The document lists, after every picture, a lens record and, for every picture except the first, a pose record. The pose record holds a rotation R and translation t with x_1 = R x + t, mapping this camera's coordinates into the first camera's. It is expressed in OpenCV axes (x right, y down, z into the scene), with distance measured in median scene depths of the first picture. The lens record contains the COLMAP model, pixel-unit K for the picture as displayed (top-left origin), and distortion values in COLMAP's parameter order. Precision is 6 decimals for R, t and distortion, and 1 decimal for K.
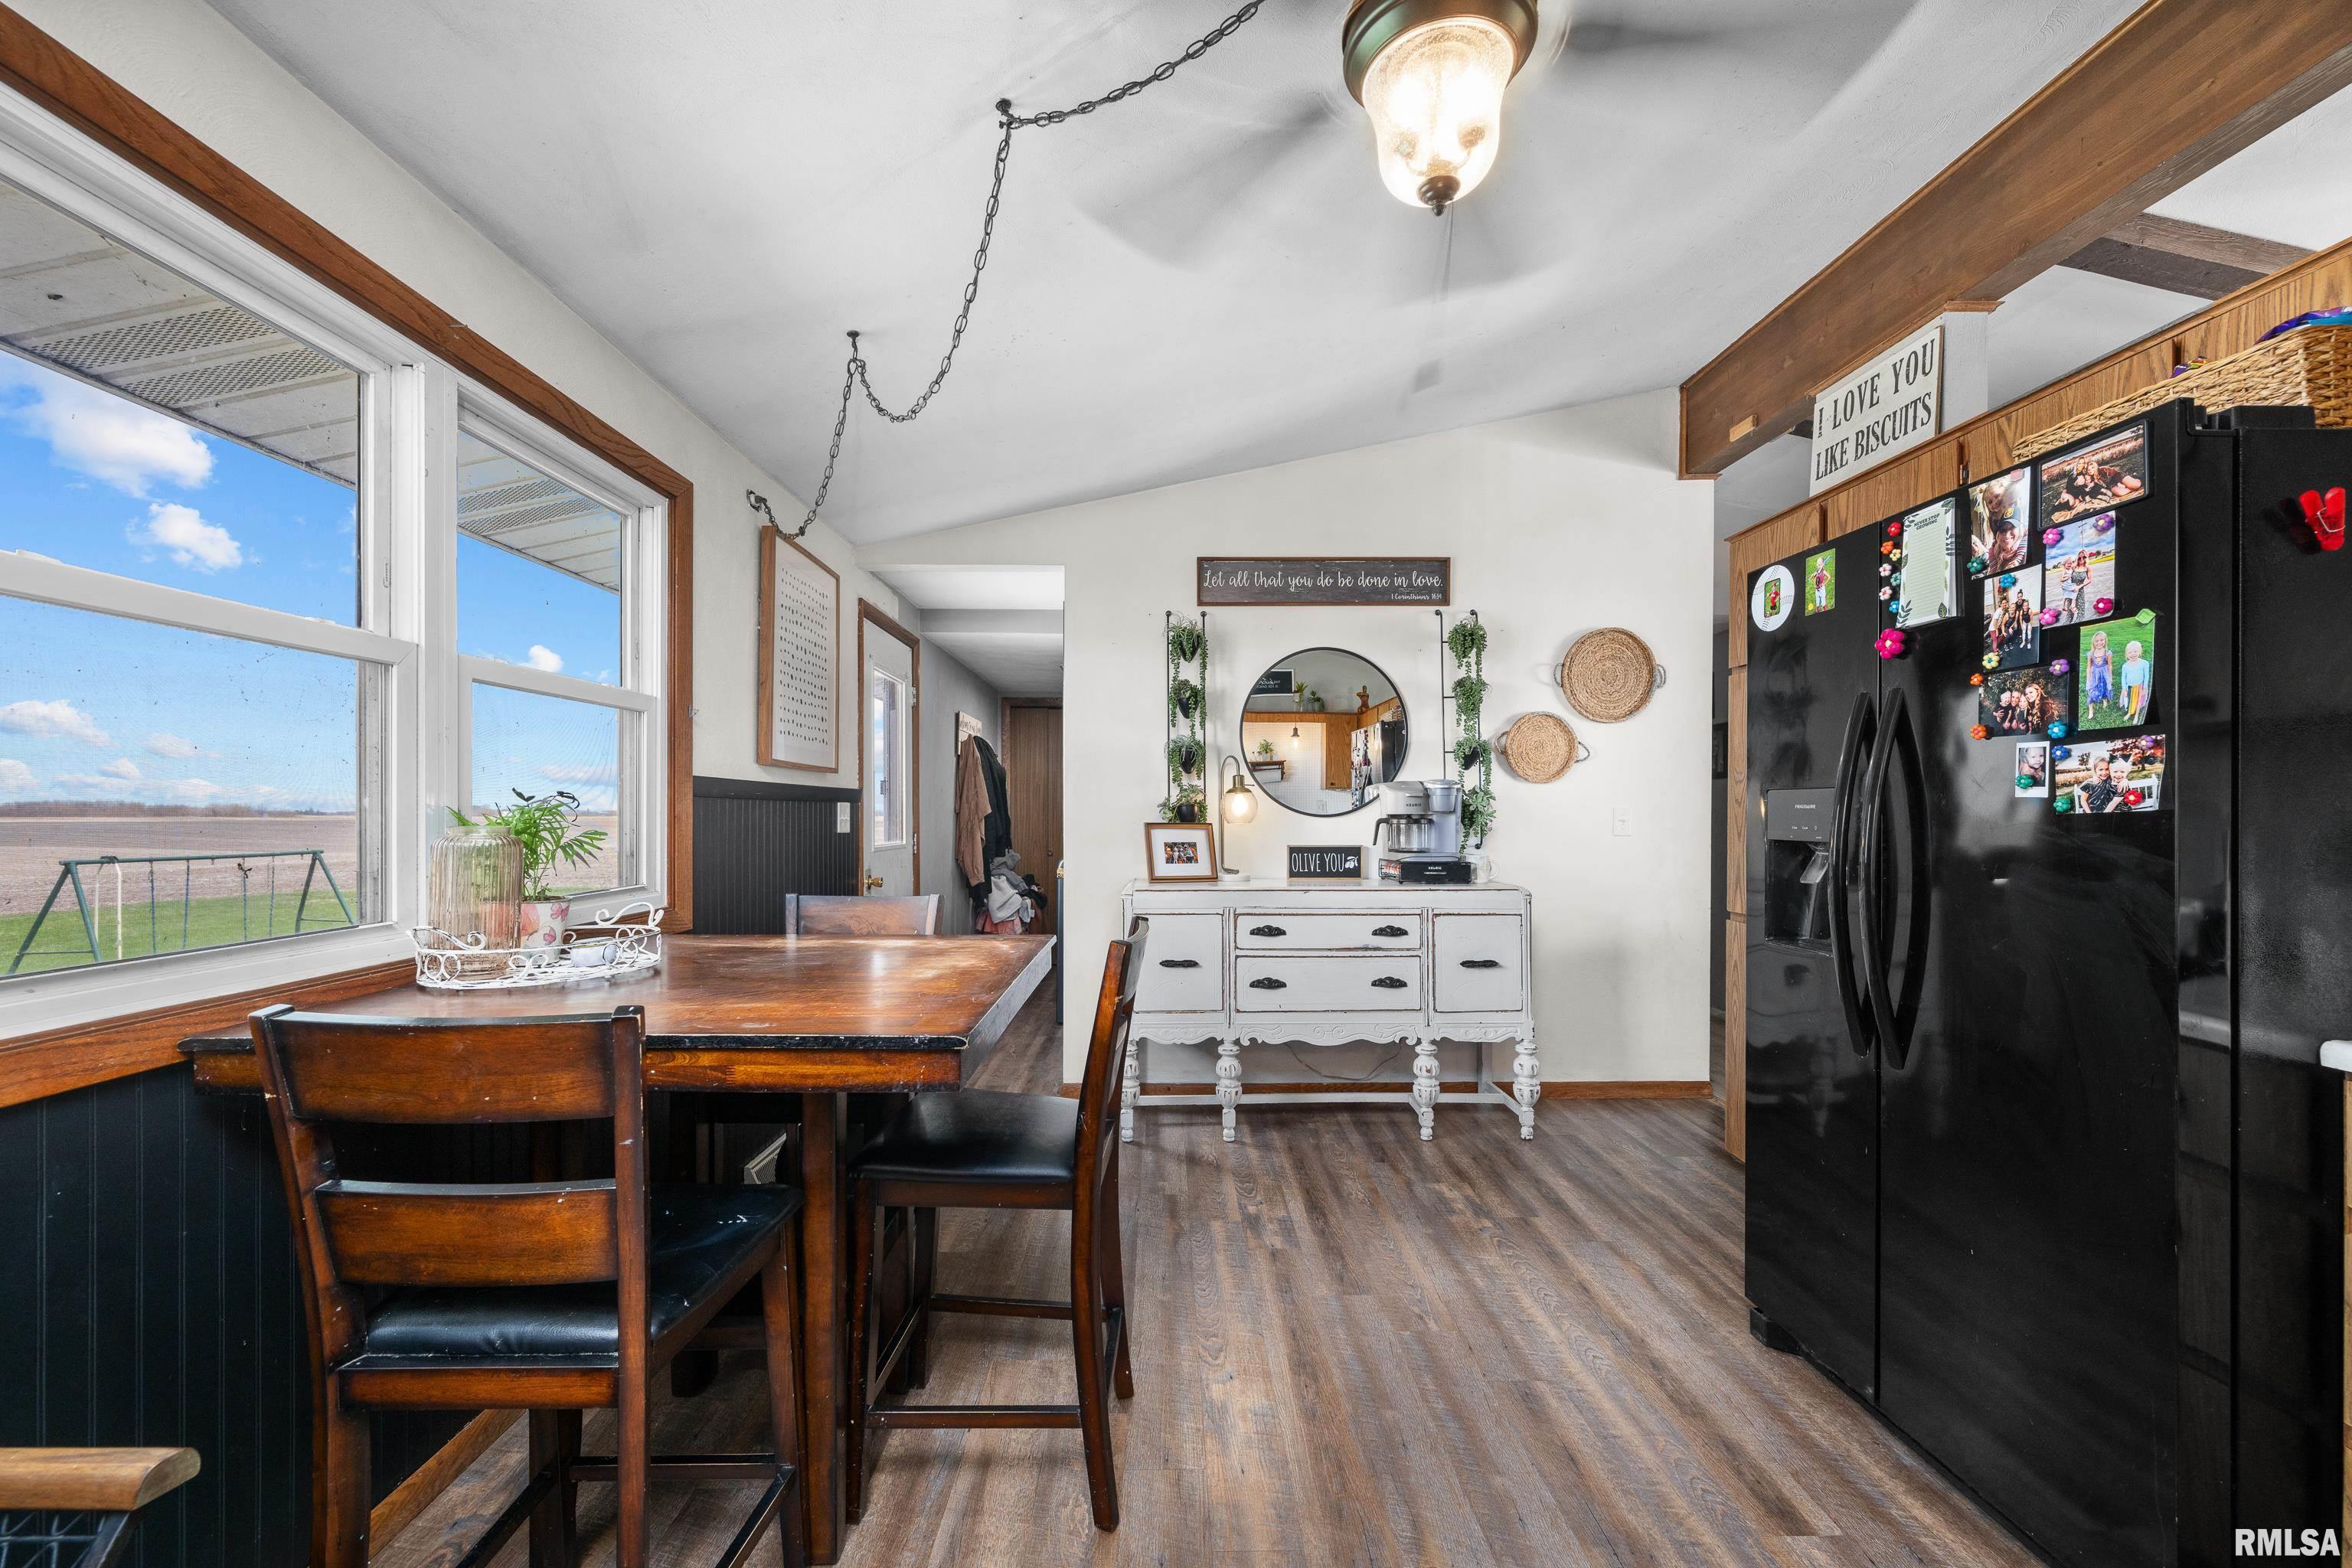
lens RADIAL K [[921.9, 0, 1177.8], [0, 921.9, 813.1], [0, 0, 1]] dist [-0.002847, 0.000277]
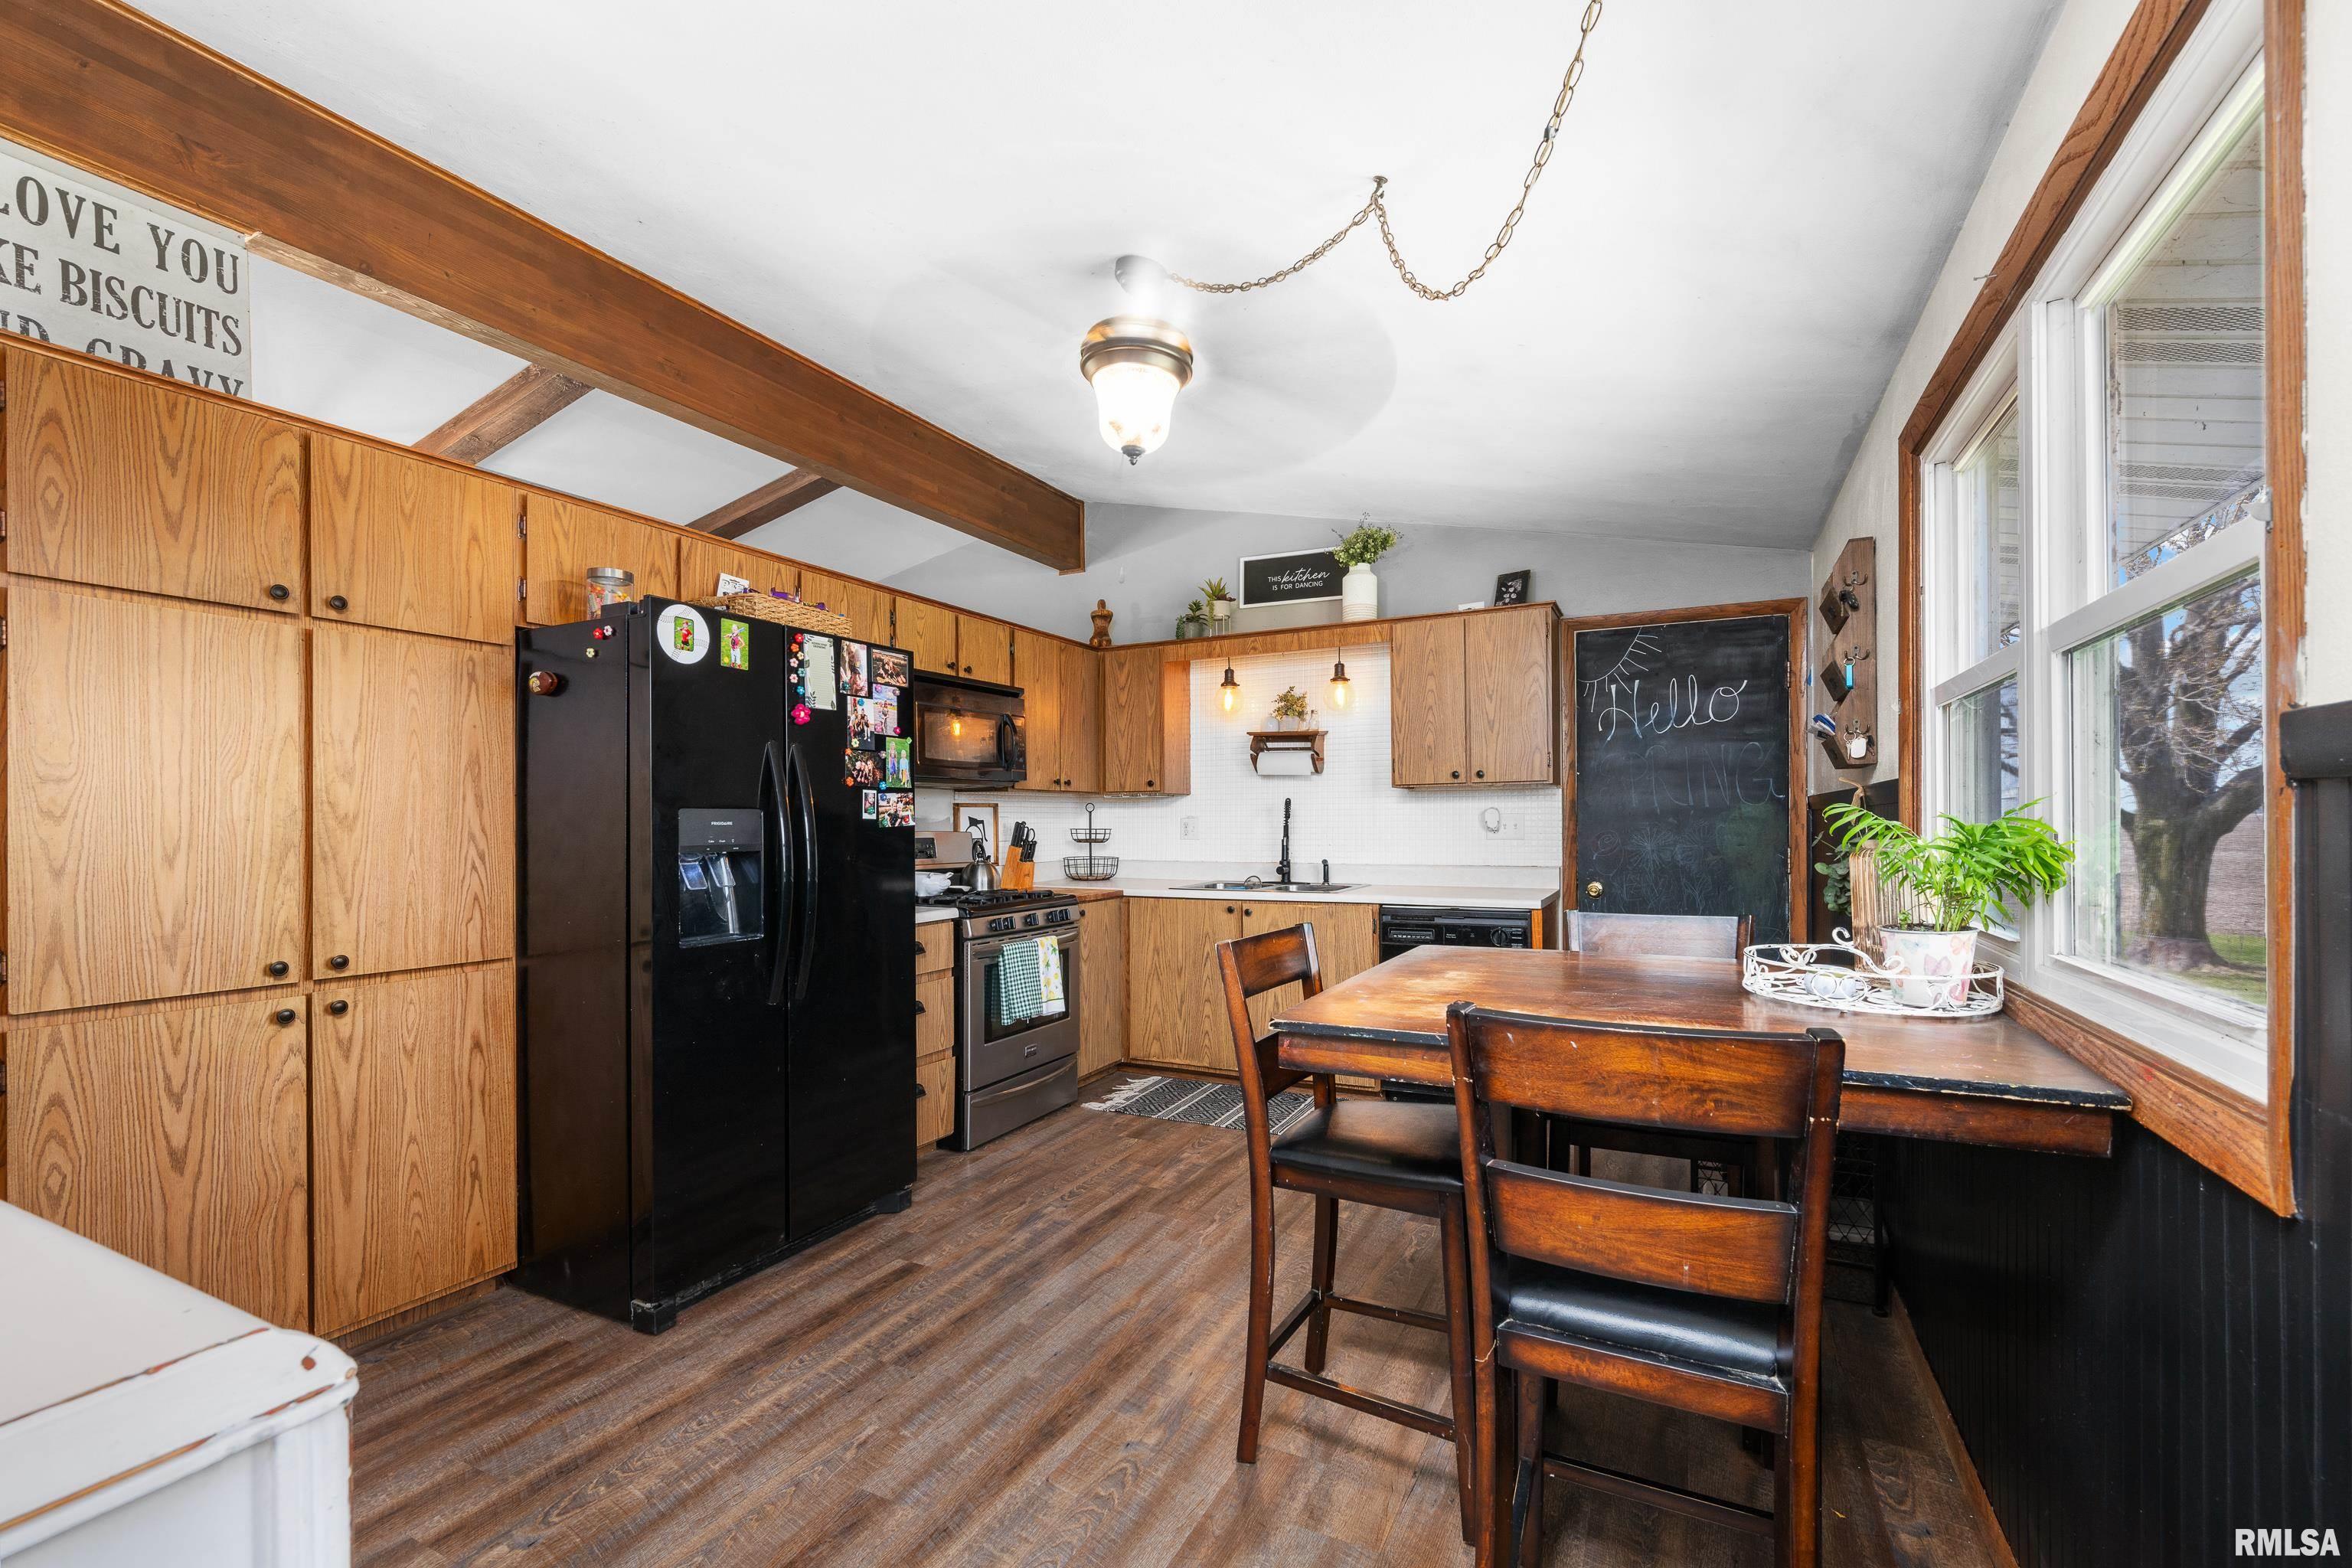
lens RADIAL K [[1010.6, 0, 1179.7], [0, 1010.6, 825.2], [0, 0, 1]] dist [0.001878, -0.000012]
pose [[-0.884532, 0.001304, 0.466478, -0.267917], [0.004914, 0.999967, 0.006523, -0.006059], [-0.466454, 0.008063, -0.884509, 1.086513]]
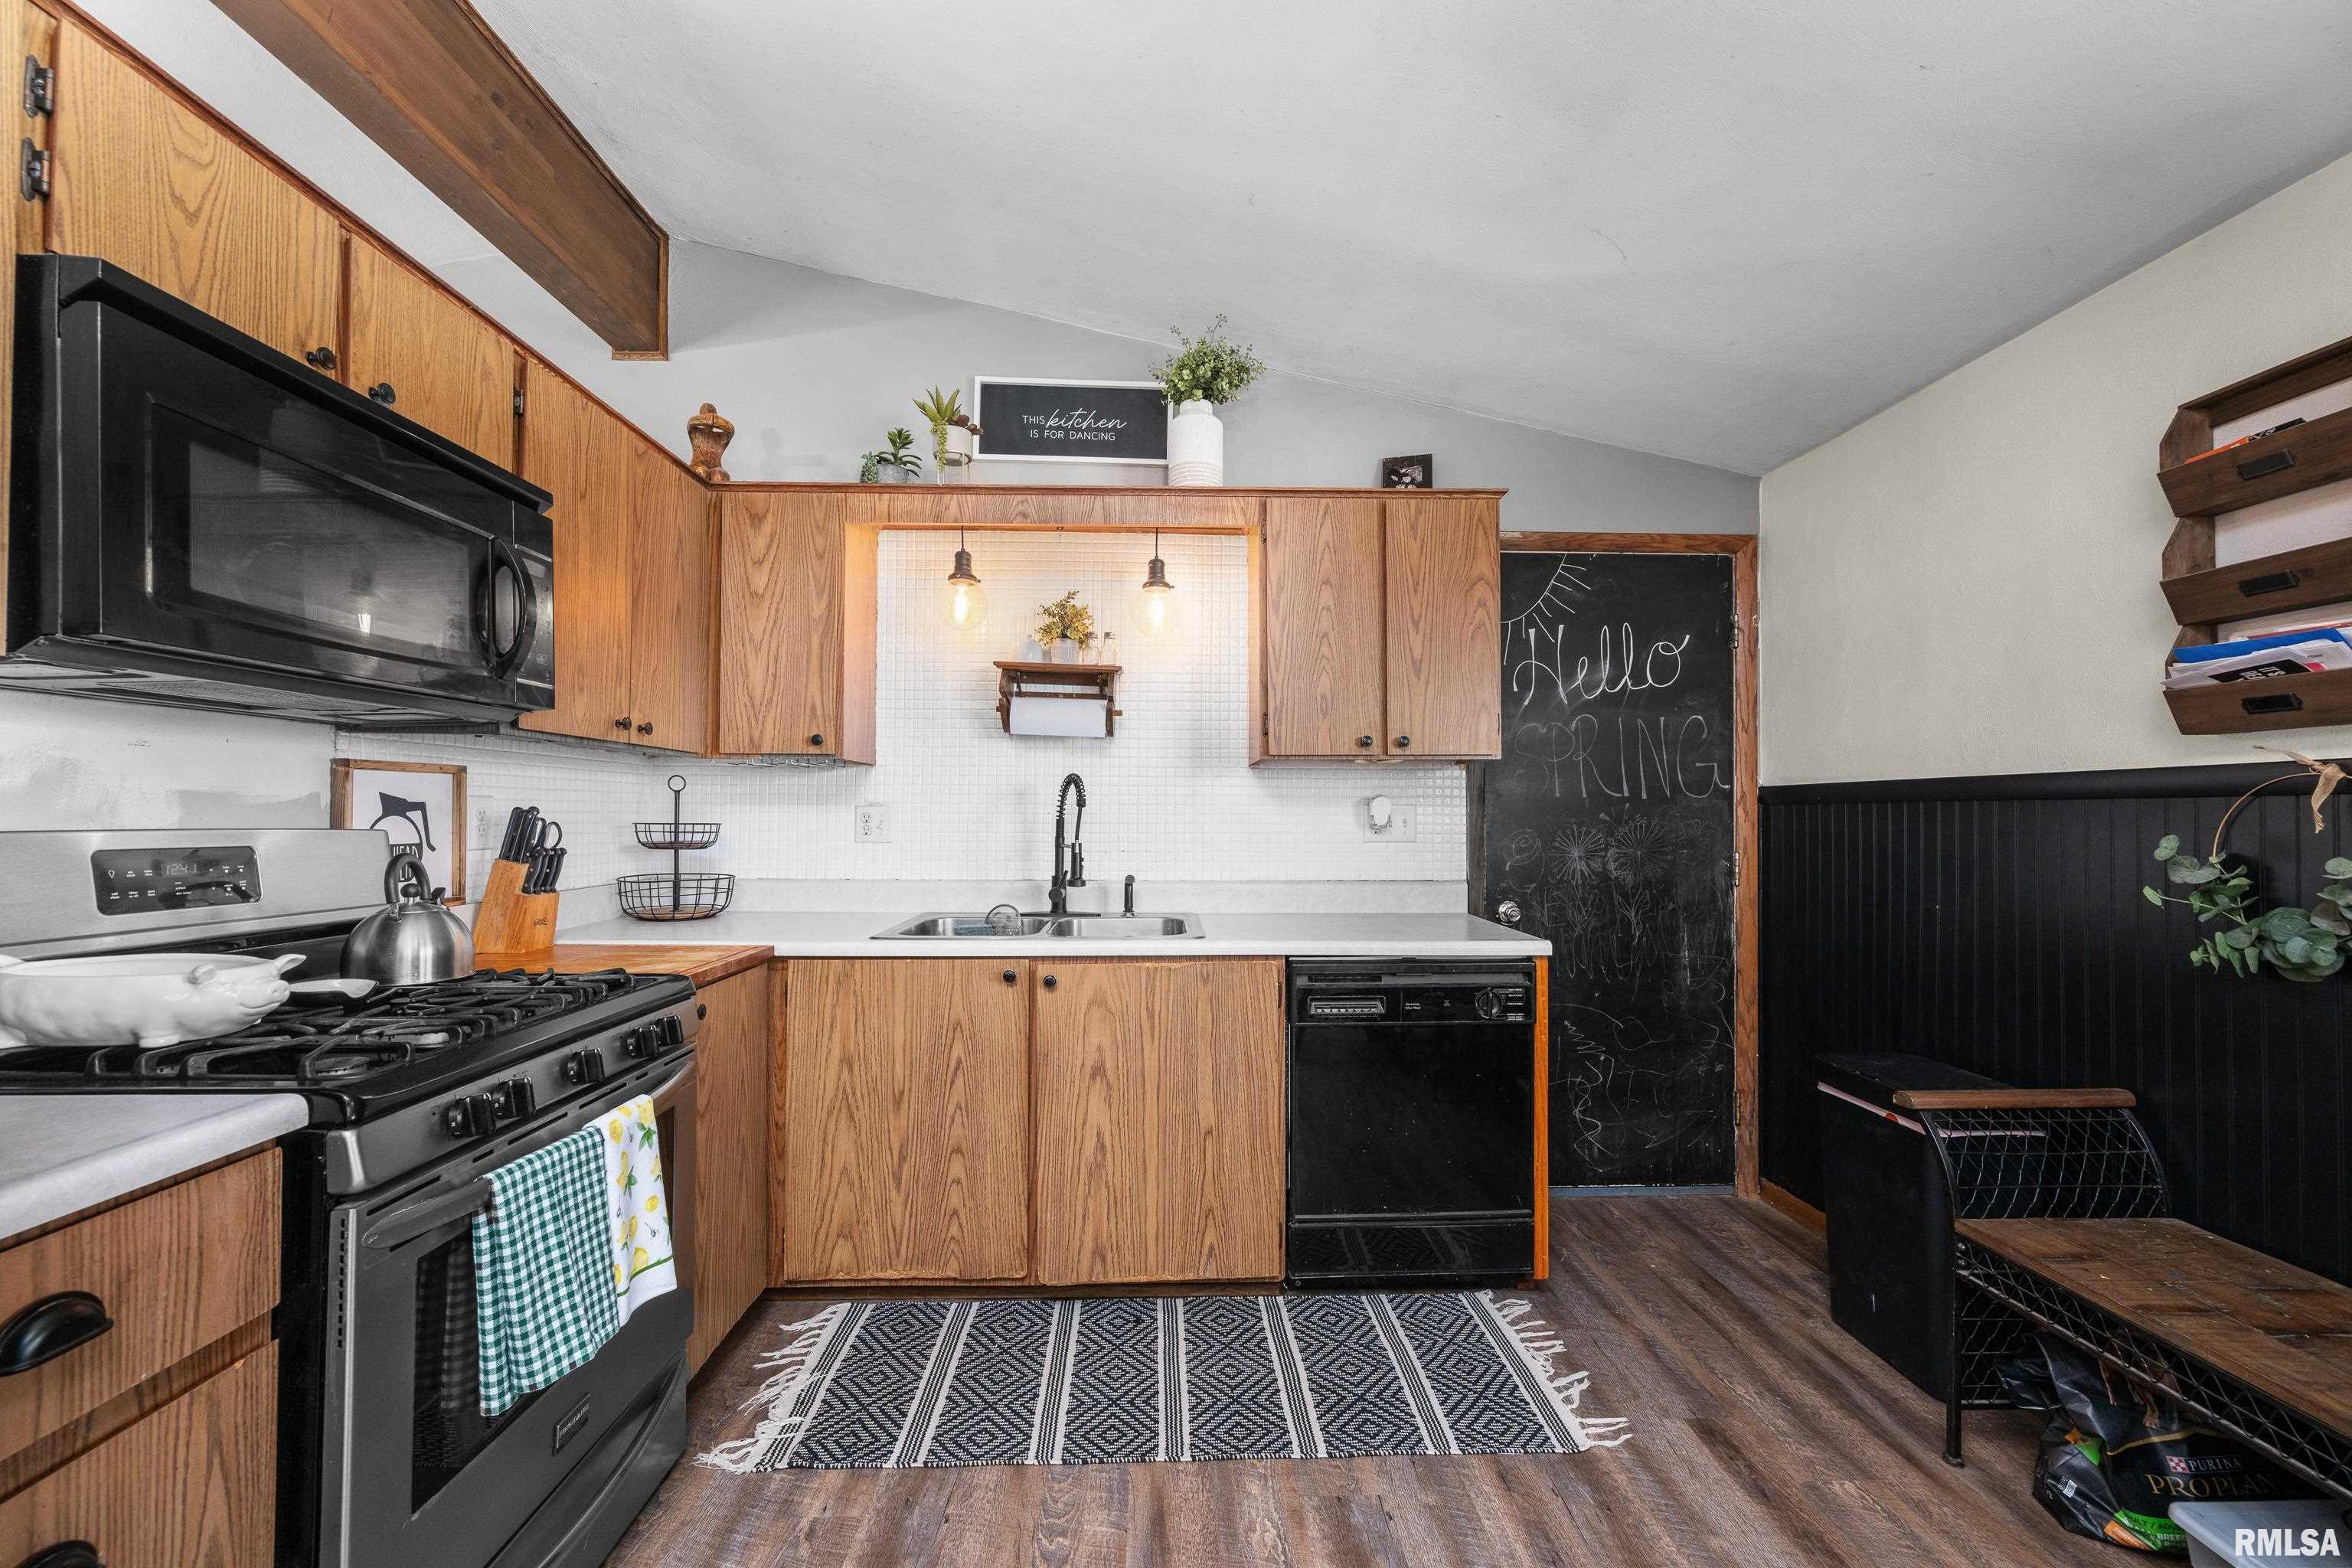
lens RADIAL K [[921.9, 0, 1182.4], [0, 921.9, 803.9], [0, 0, 1]] dist [-0.002847, 0.000277]
pose [[-0.999916, -0.006409, -0.011284, 0.182586], [-0.006293, 0.999927, -0.010304, -0.001241], [0.011349, -0.010232, -0.999883, 0.525252]]
